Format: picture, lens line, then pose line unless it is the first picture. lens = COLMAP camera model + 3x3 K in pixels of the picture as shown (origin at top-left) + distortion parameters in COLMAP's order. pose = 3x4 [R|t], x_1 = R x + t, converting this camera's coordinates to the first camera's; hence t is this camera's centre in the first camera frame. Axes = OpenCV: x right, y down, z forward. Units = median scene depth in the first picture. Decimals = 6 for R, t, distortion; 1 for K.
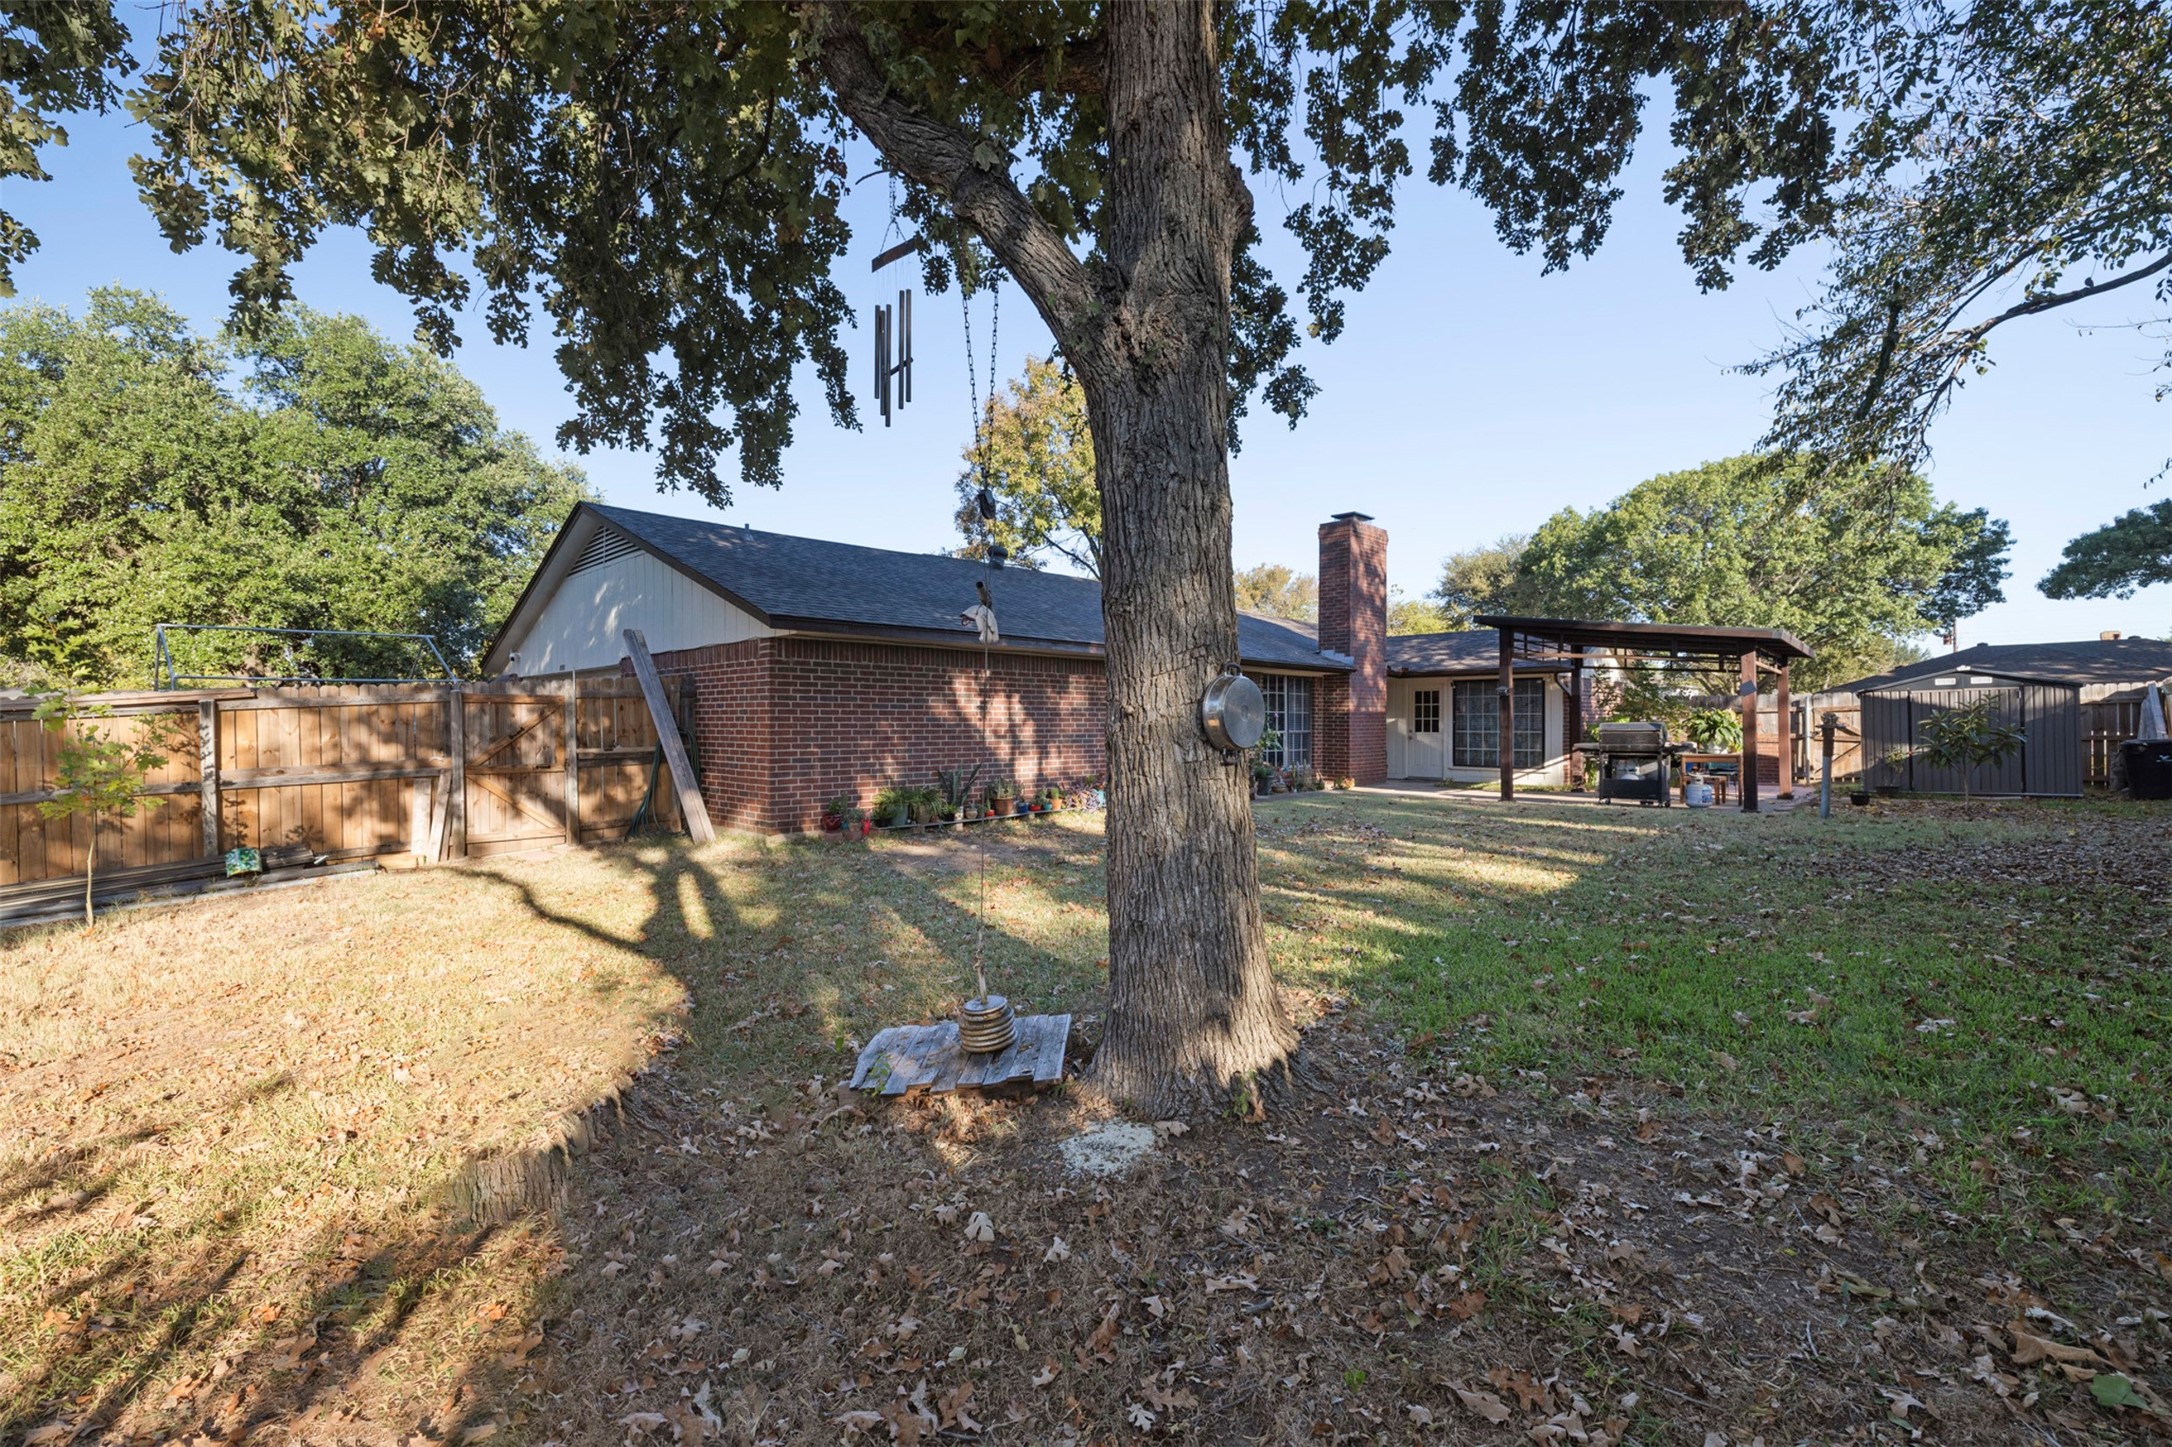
lens RADIAL K [[937.3, 0, 1083.6], [0, 937.3, 706.8], [0, 0, 1]] dist [0.000786, 0.000063]
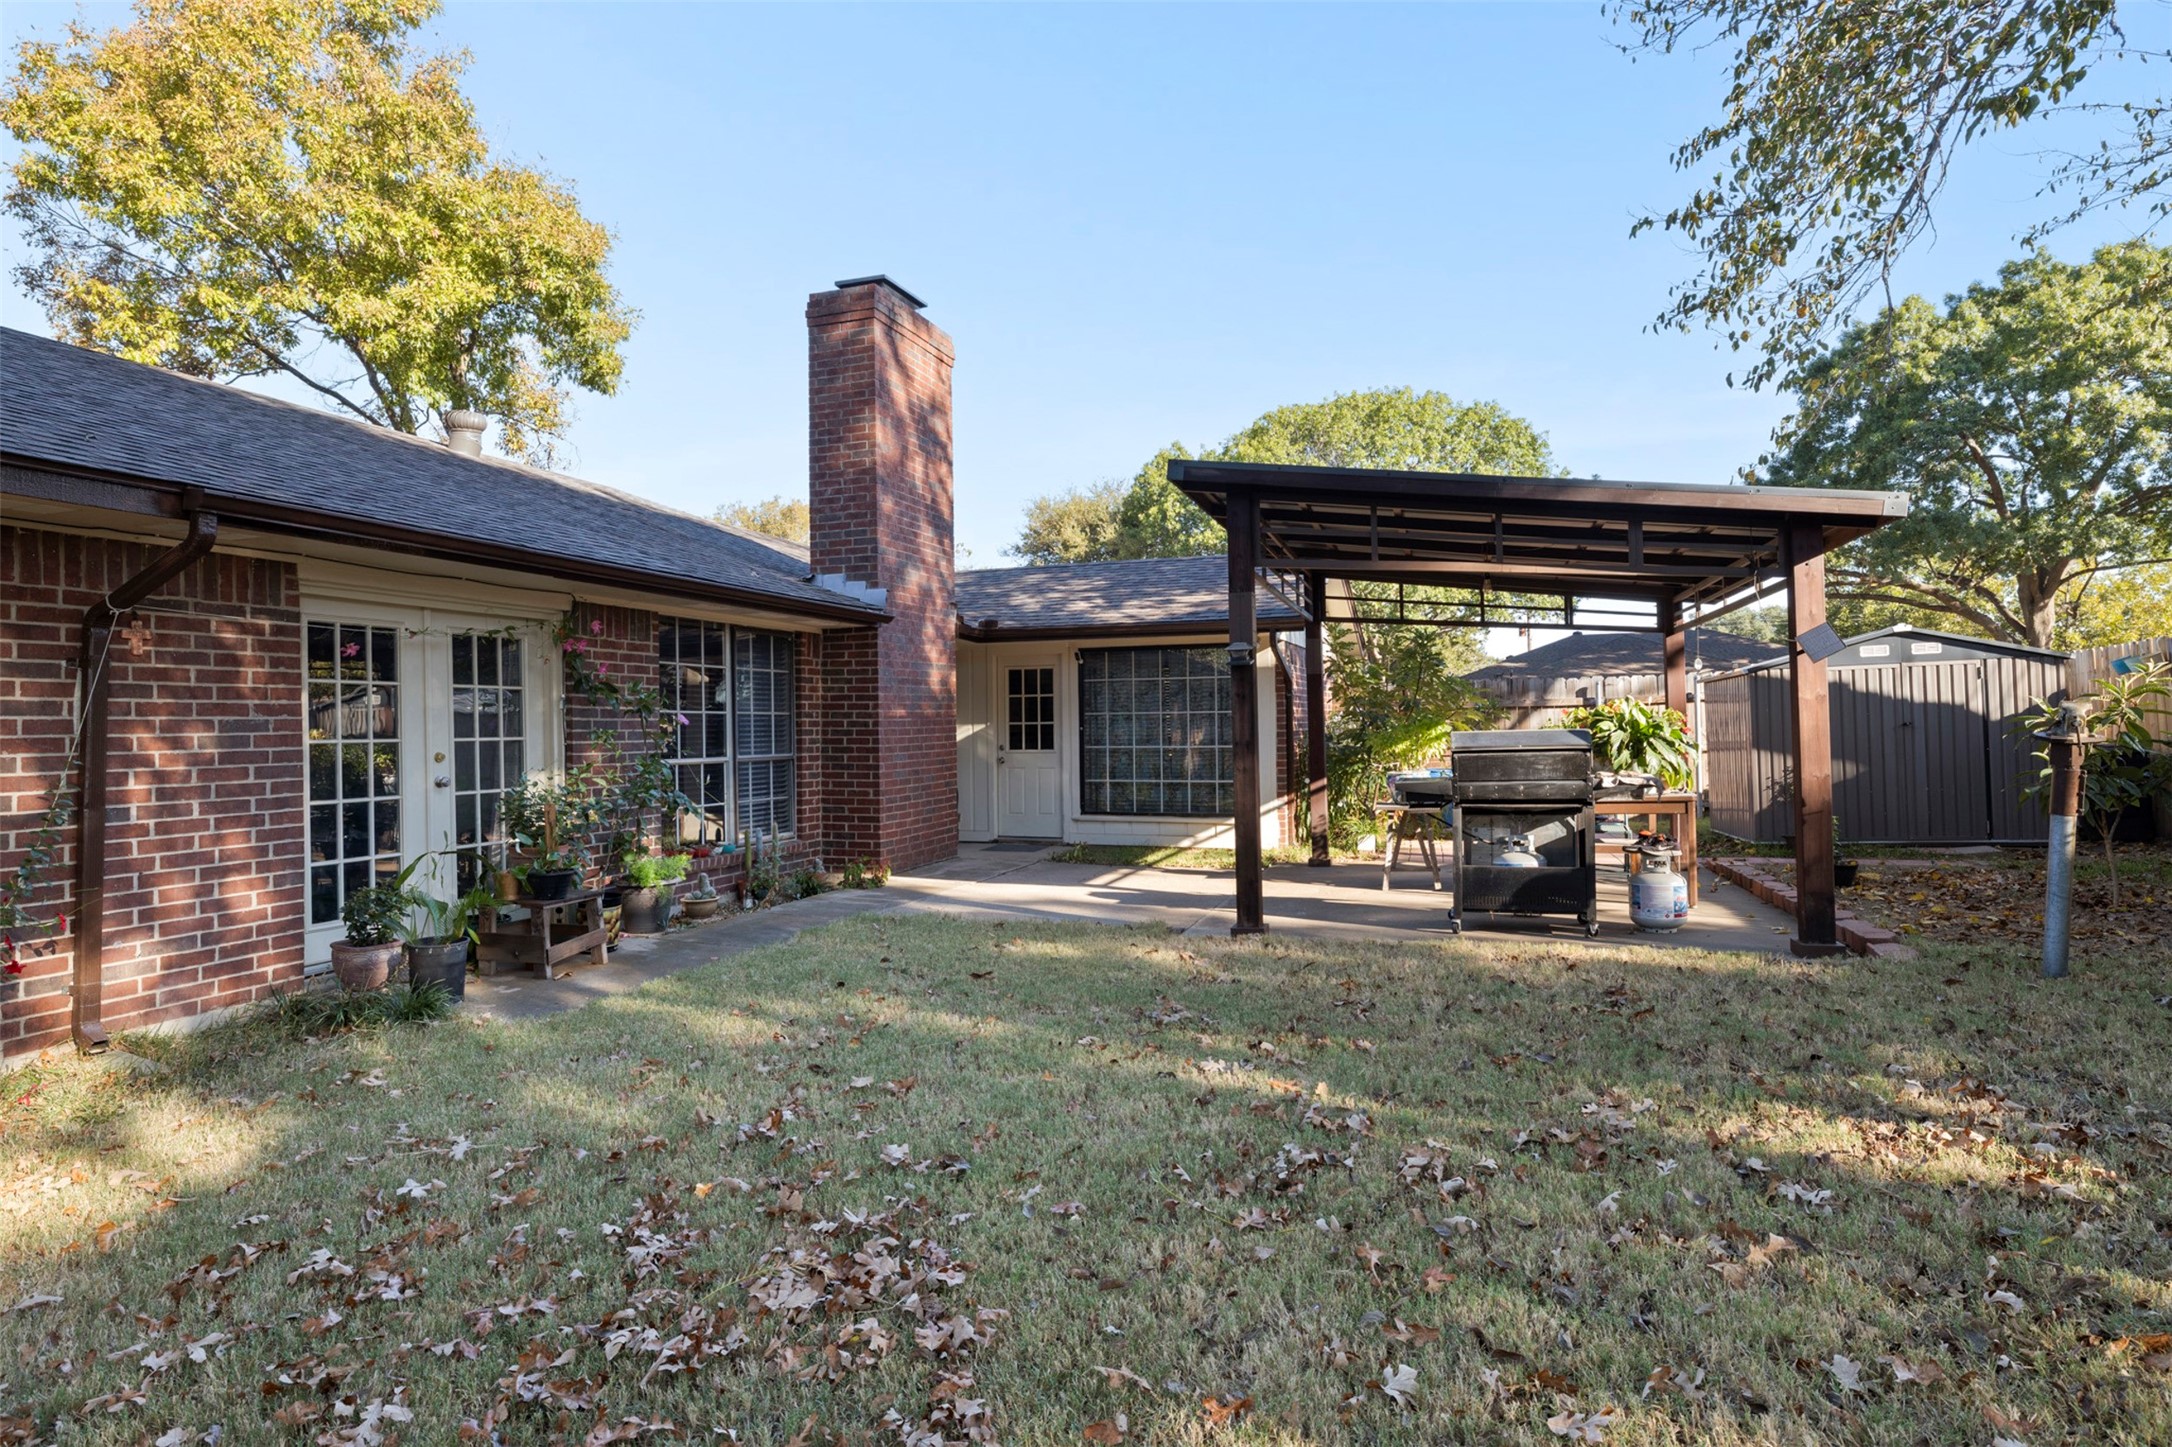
lens RADIAL K [[1123.7, 0, 1085.2], [0, 1123.7, 709.4], [0, 0, 1]] dist [0.000912, 0.000130]
pose [[0.908717, -0.007718, 0.417342, 0.136662], [0.006209, 0.999968, 0.004972, 0.002364], [-0.417367, -0.001927, 0.908736, 0.429695]]
